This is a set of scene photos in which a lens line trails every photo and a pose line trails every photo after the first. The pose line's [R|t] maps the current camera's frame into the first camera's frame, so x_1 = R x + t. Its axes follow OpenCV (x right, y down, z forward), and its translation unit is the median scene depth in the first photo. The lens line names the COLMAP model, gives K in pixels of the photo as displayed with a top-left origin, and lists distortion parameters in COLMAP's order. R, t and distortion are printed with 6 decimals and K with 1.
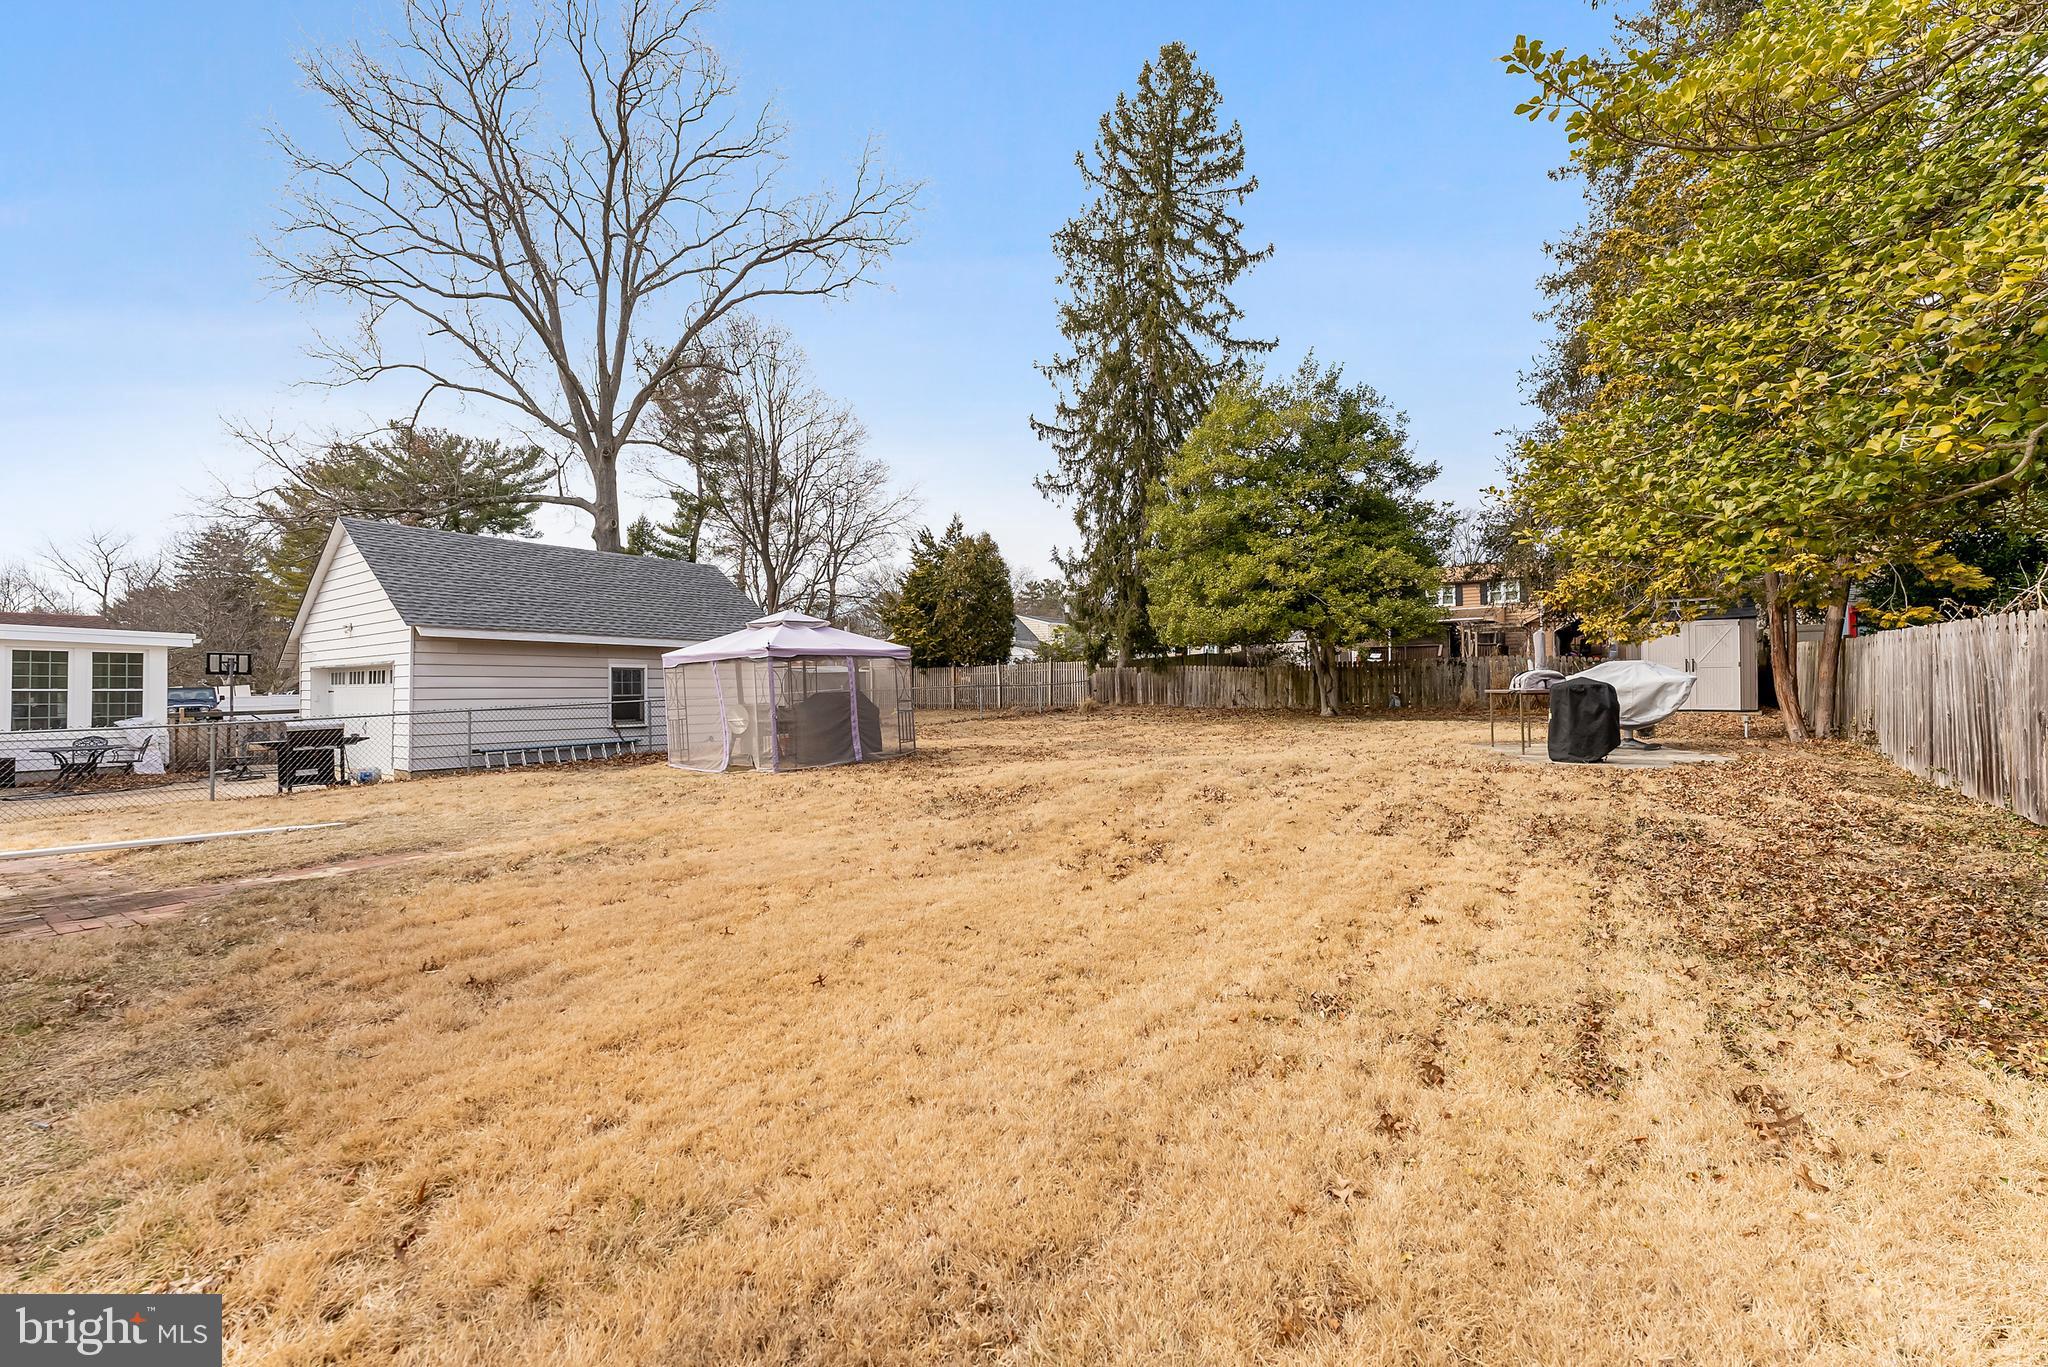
lens RADIAL K [[814.3, 0, 1037.0], [0, 814.3, 687.8], [0, 0, 1]] dist [0.000307, 0.000017]
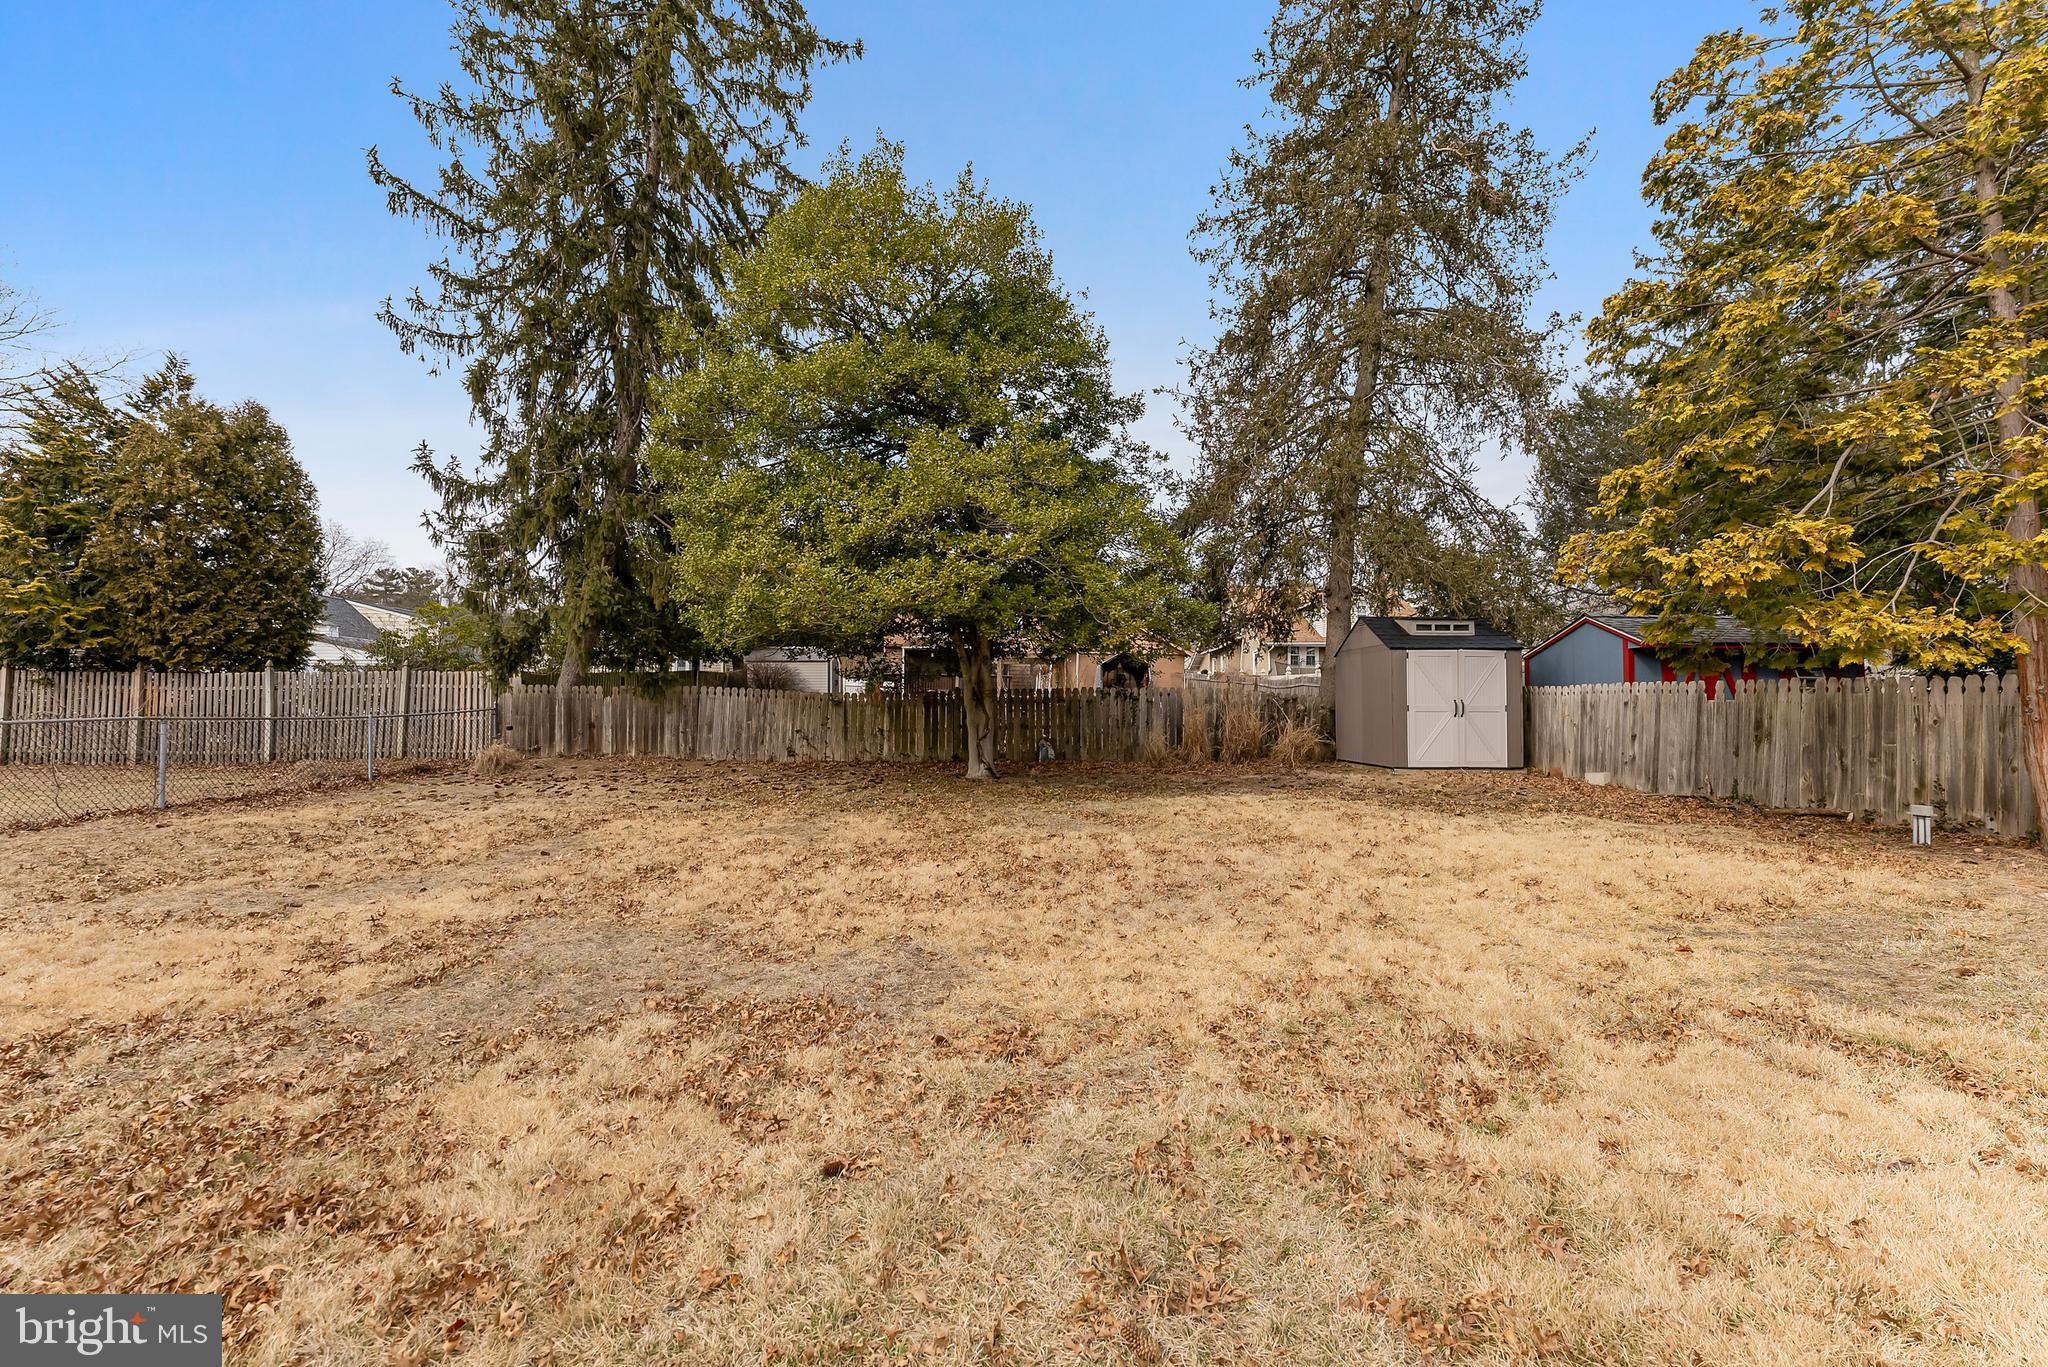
lens RADIAL K [[823.3, 0, 1024.0], [0, 823.3, 683.5], [0, 0, 1]] dist [-0.000387, -0.000115]
pose [[0.792644, 0.035964, 0.608623, 0.010887], [-0.013478, 0.999048, -0.041482, -0.007984], [-0.609535, 0.024677, 0.792375, 0.391251]]
